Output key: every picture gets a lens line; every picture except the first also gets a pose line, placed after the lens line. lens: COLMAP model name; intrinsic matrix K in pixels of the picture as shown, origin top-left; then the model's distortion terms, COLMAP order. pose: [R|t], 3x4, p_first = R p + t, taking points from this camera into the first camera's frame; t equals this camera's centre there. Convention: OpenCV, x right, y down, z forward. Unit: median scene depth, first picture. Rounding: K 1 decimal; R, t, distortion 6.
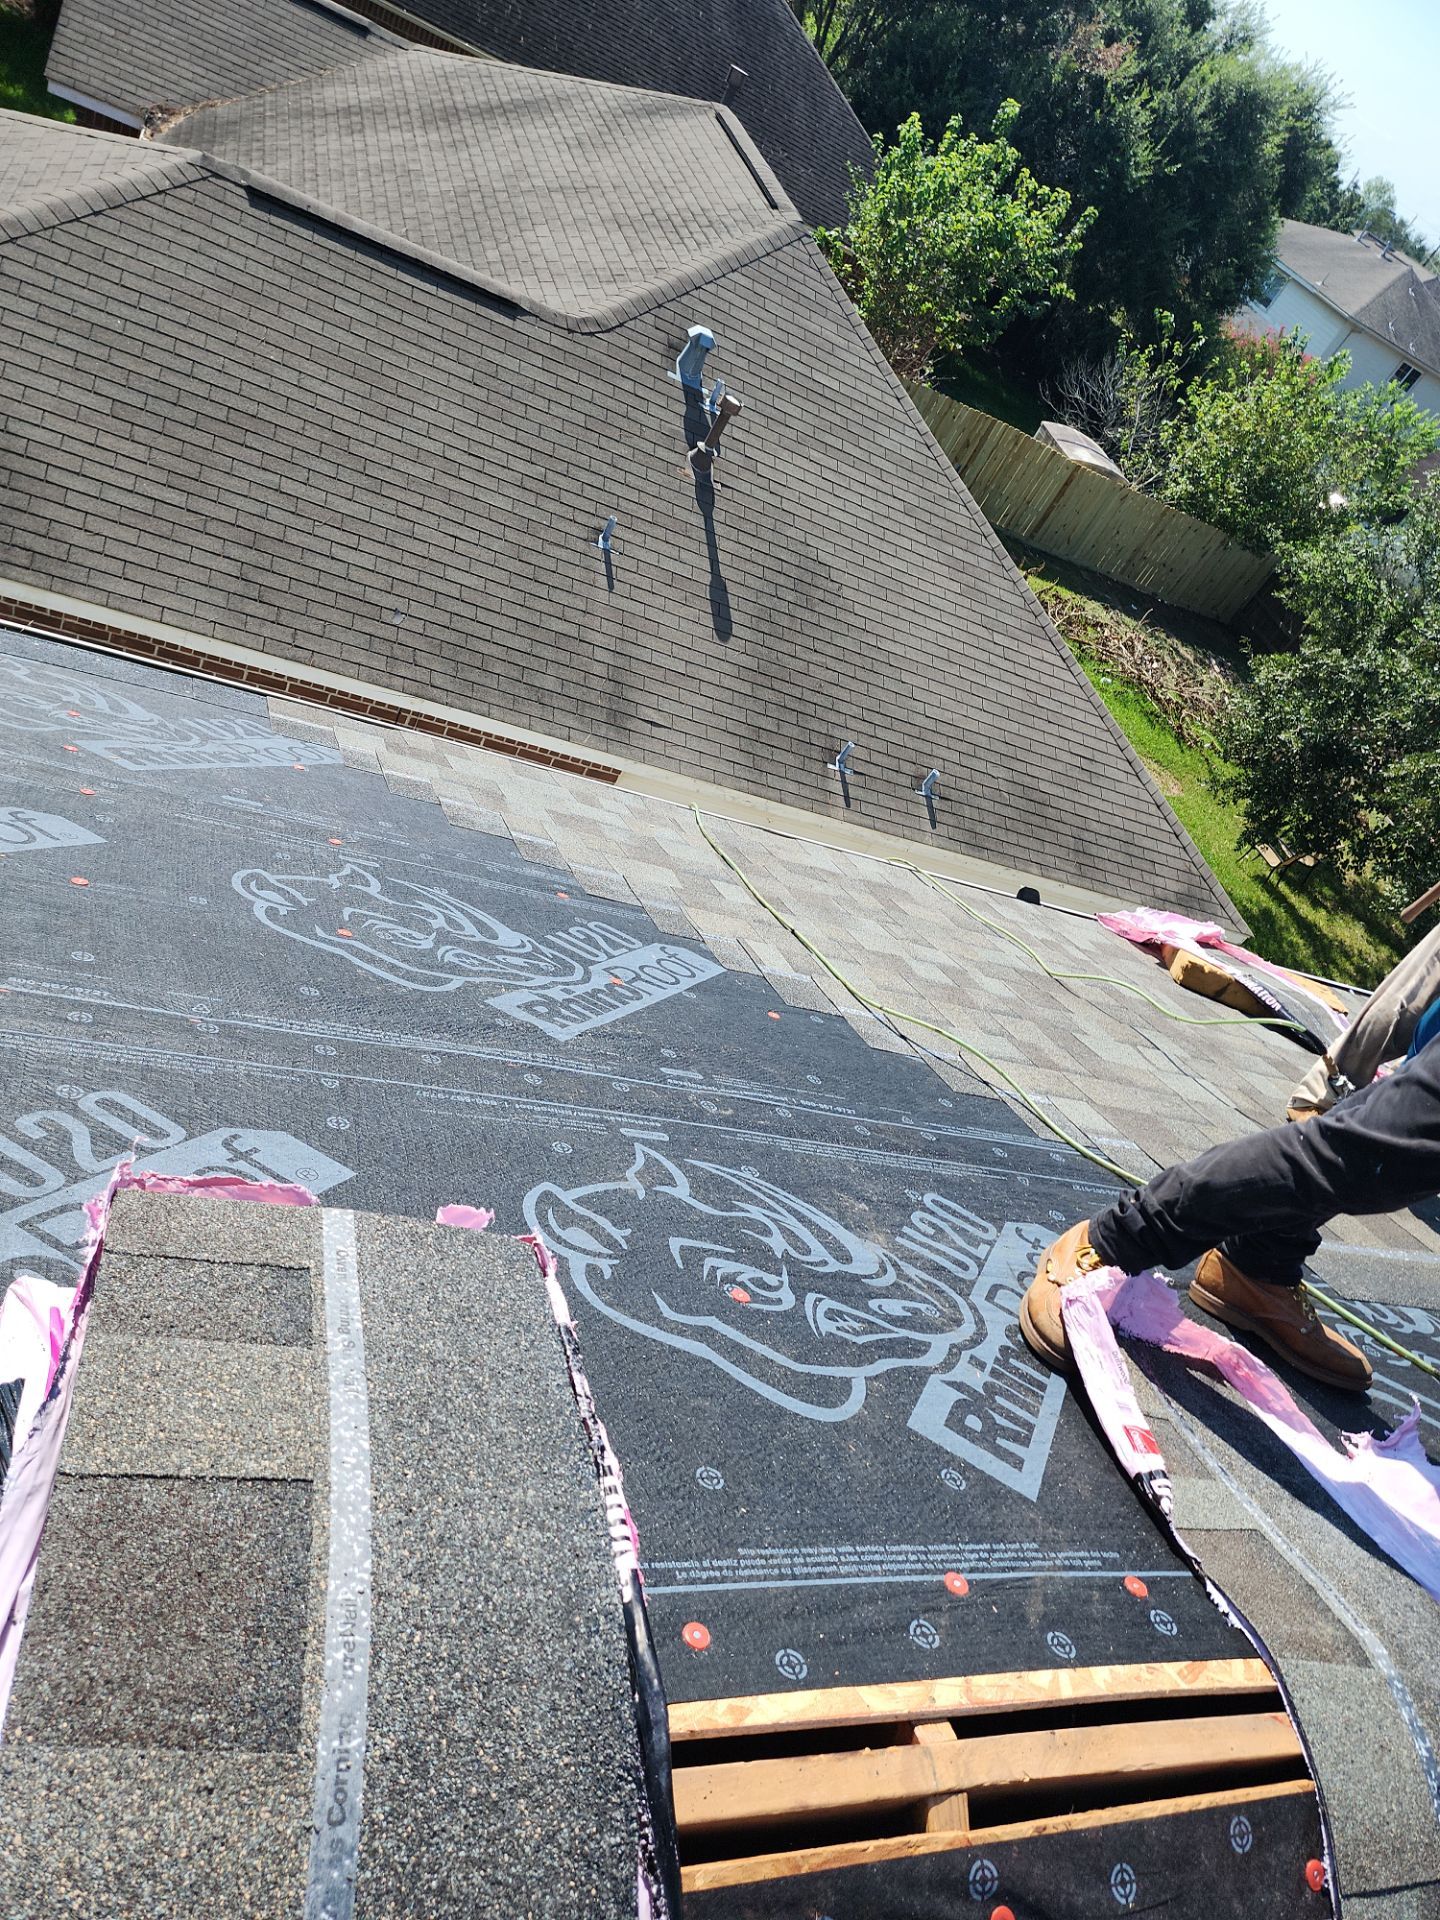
lens RADIAL K [[1198.7, 0, 707.4], [0, 1198.7, 971.9], [0, 0, 1]] dist [0.065537, -0.048983]
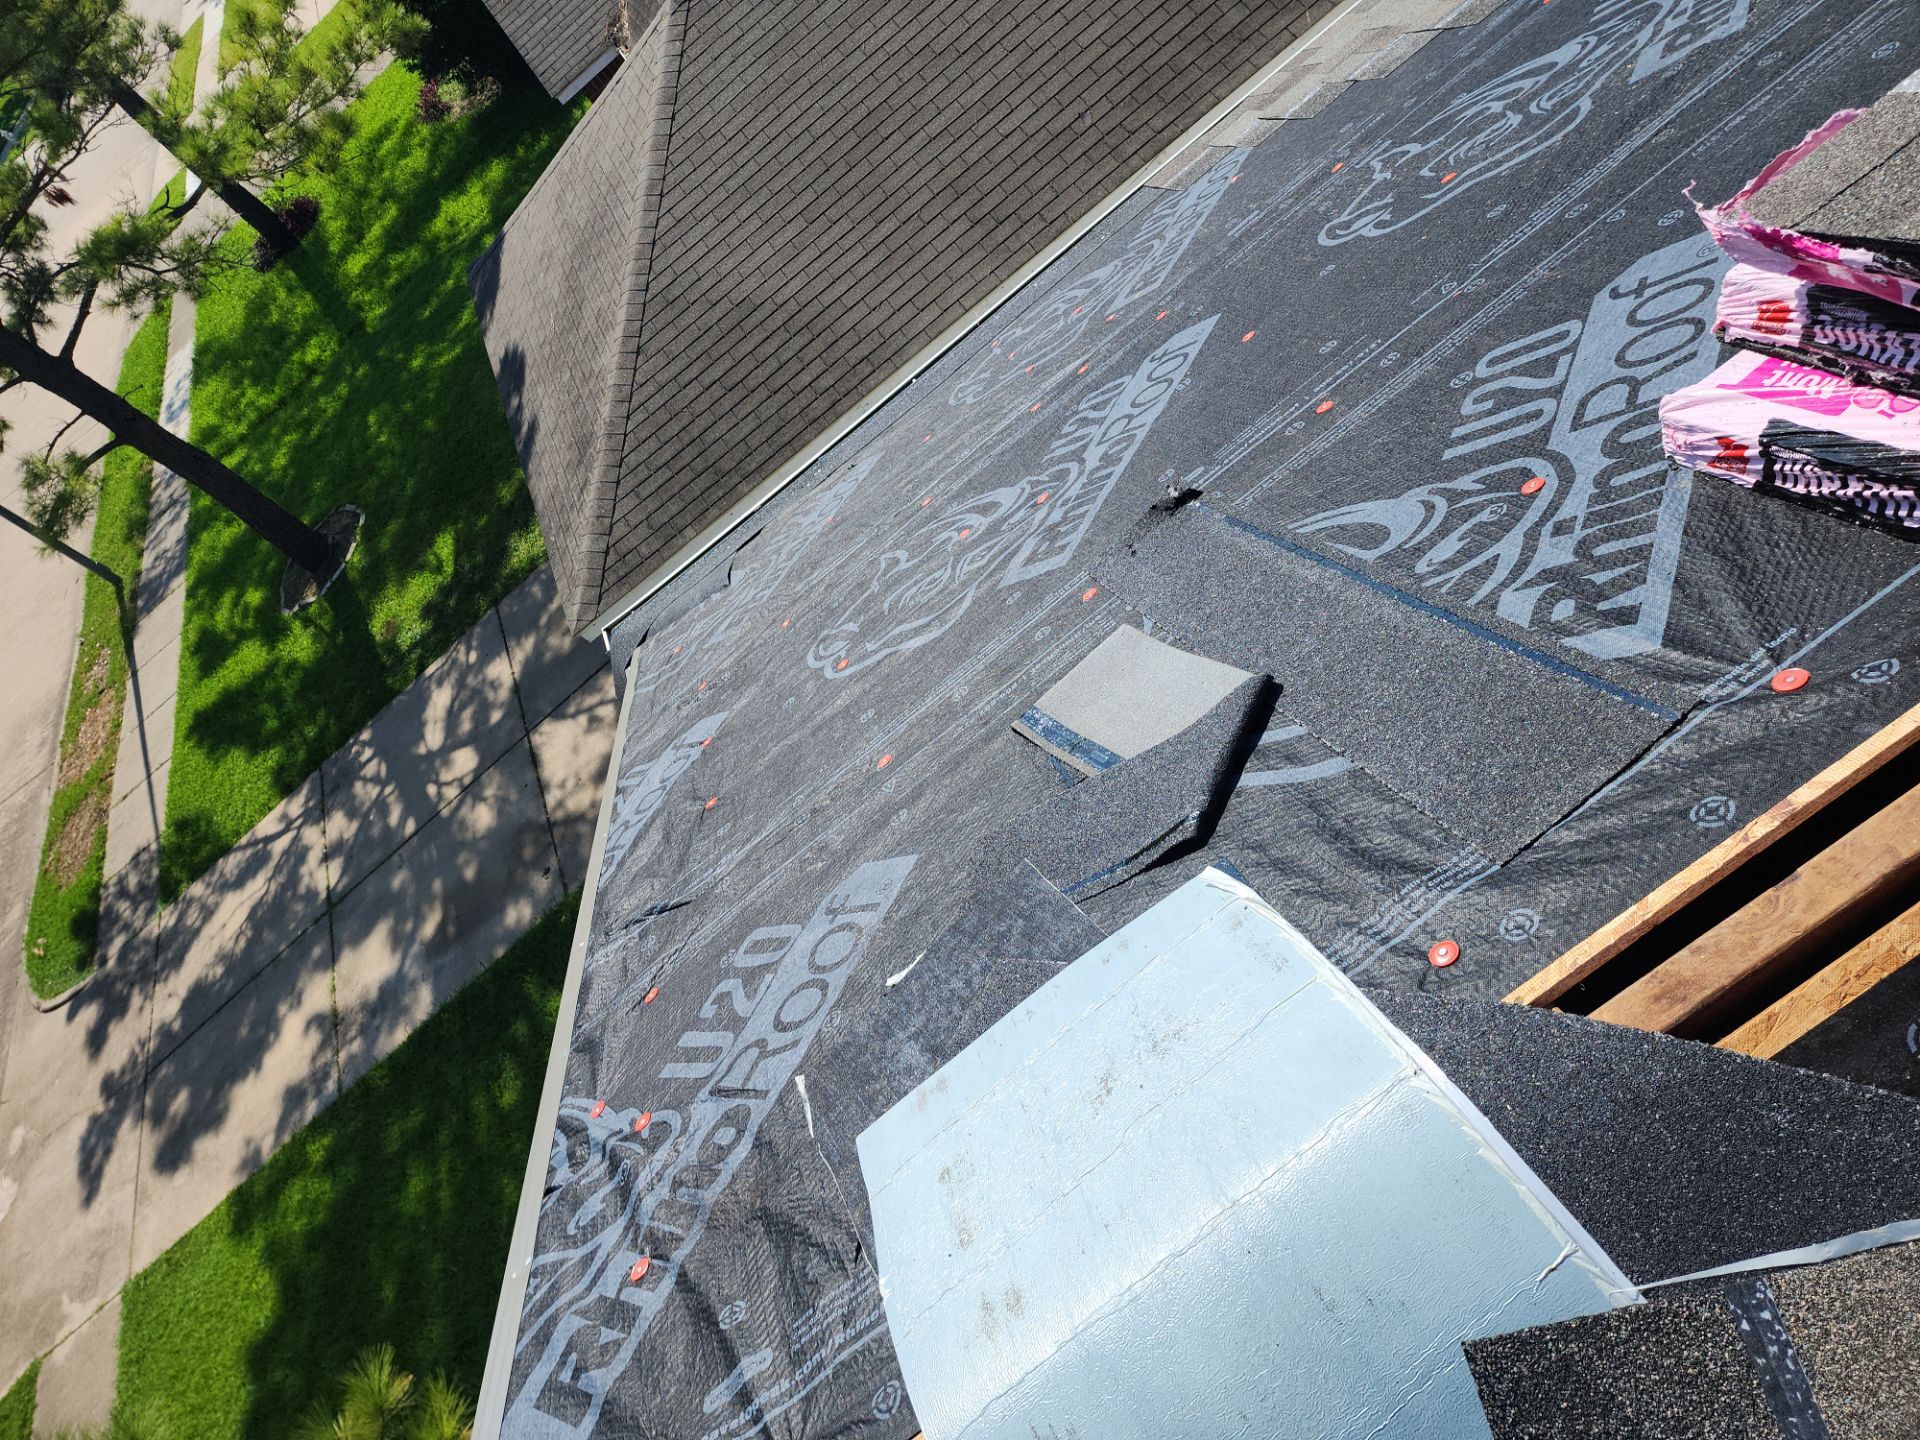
lens RADIAL K [[1198.7, 0, 960.0], [0, 1198.7, 720.0], [0, 0, 1]] dist [0.065537, -0.048983]
pose [[0.554735, -0.649478, -0.520046, -0.122288], [0.740799, 0.670103, -0.046668, 0.006182], [0.378794, -0.359361, 0.852862, -0.063154]]
